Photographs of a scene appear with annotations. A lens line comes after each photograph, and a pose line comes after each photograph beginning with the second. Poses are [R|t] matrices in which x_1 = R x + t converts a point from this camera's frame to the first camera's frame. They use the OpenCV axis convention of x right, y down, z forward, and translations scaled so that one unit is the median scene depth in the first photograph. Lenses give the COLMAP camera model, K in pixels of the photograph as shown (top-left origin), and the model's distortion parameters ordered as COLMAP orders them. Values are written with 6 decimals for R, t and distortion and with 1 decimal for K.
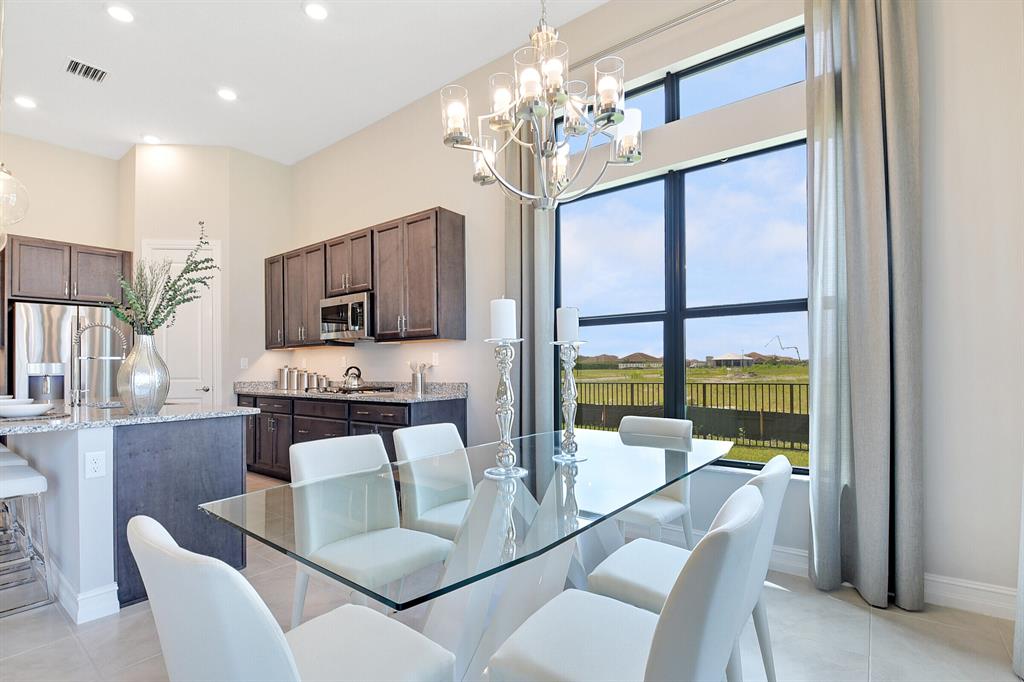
lens RADIAL K [[459.5, 0, 528.0], [0, 459.5, 364.8], [0, 0, 1]] dist [0.027395, -0.018383]
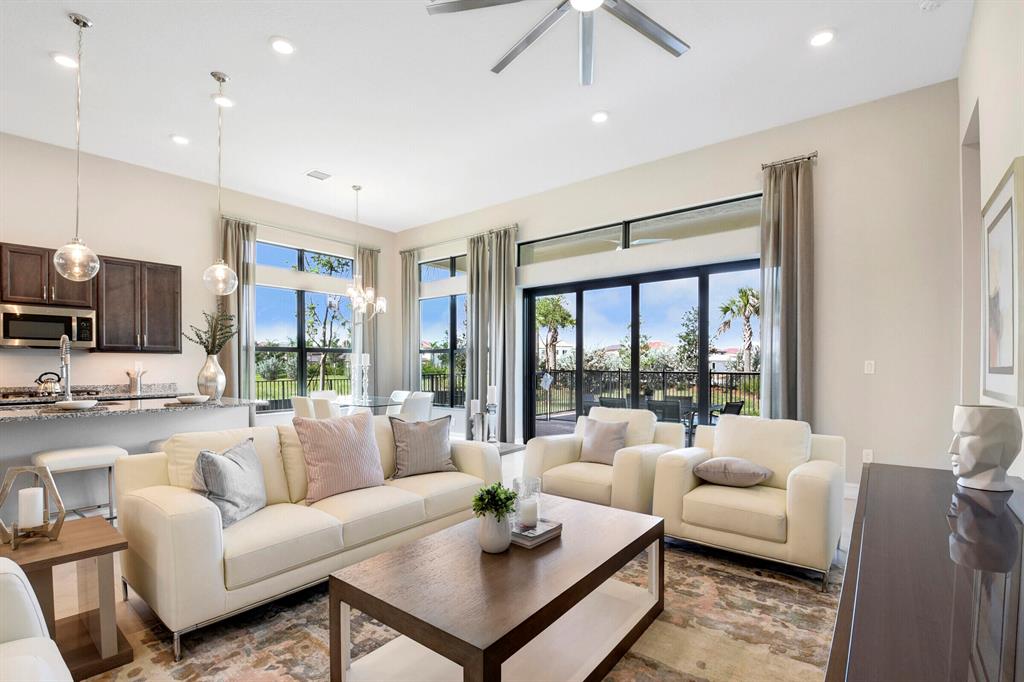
lens RADIAL K [[471.8, 0, 508.7], [0, 471.8, 370.9], [0, 0, 1]] dist [0.000765, -0.020575]
pose [[0.050550, 0.001037, 0.998721, -1.591136], [-0.002537, 0.999996, -0.000910, -0.001321], [-0.998718, -0.002488, 0.050552, -0.138880]]
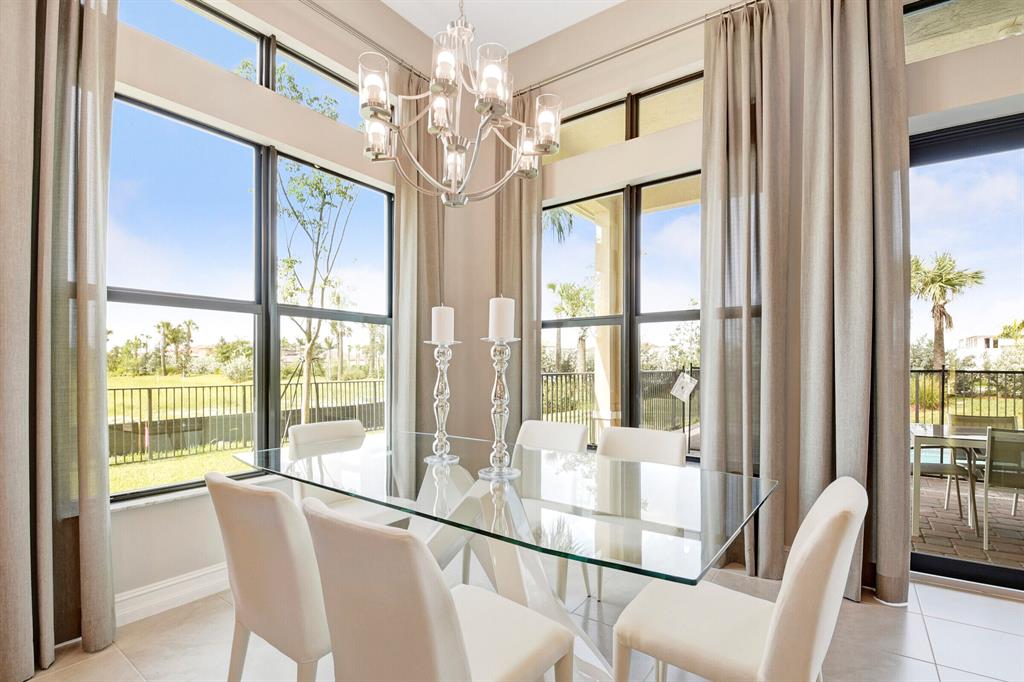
lens RADIAL K [[475.9, 0, 528.5], [0, 475.9, 366.9], [0, 0, 1]] dist [0.001512, -0.006658]
pose [[-0.026339, 0.012330, 0.999577, -0.466615], [-0.001902, 0.999922, -0.012384, 0.010065], [-0.999651, -0.002227, -0.026313, 0.415043]]
